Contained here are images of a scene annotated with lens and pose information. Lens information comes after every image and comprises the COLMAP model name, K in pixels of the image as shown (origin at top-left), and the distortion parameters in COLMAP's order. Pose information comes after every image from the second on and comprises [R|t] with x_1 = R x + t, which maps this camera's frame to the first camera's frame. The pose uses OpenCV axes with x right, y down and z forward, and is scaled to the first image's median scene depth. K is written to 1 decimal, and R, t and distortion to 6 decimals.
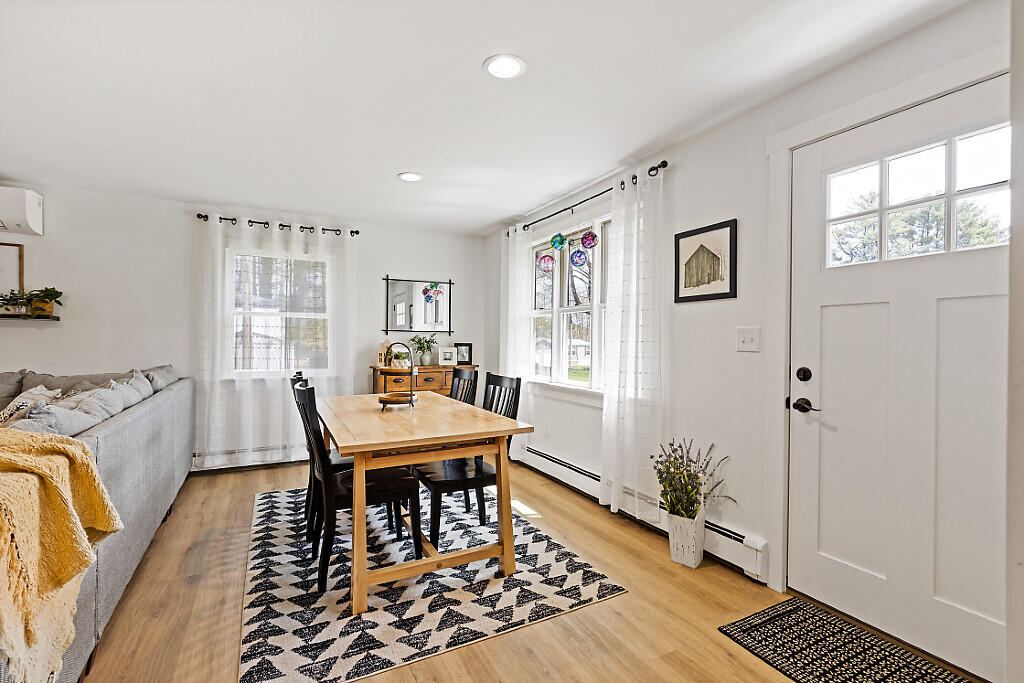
lens RADIAL K [[464.0, 0, 511.0], [0, 464.0, 338.2], [0, 0, 1]] dist [0.004201, -0.000466]
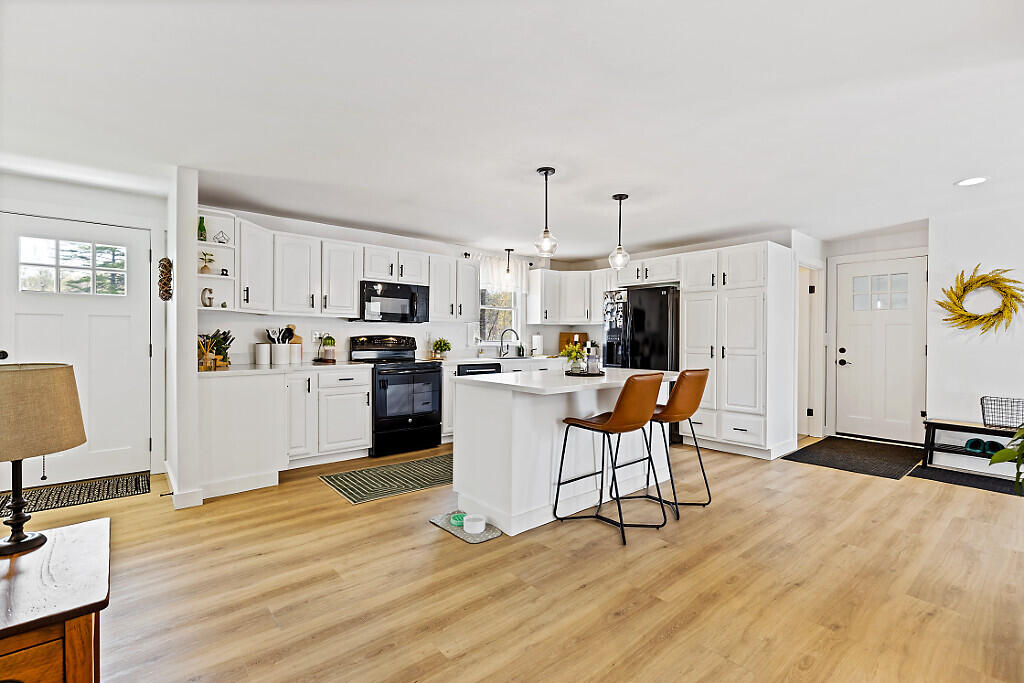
lens RADIAL K [[464.8, 0, 505.7], [0, 464.8, 339.2], [0, 0, 1]] dist [0.001060, -0.000475]
pose [[-0.213874, -0.006708, 0.976838, -0.794715], [-0.012465, 0.999914, 0.004137, -0.003973], [-0.976782, -0.011291, -0.213939, -0.211219]]
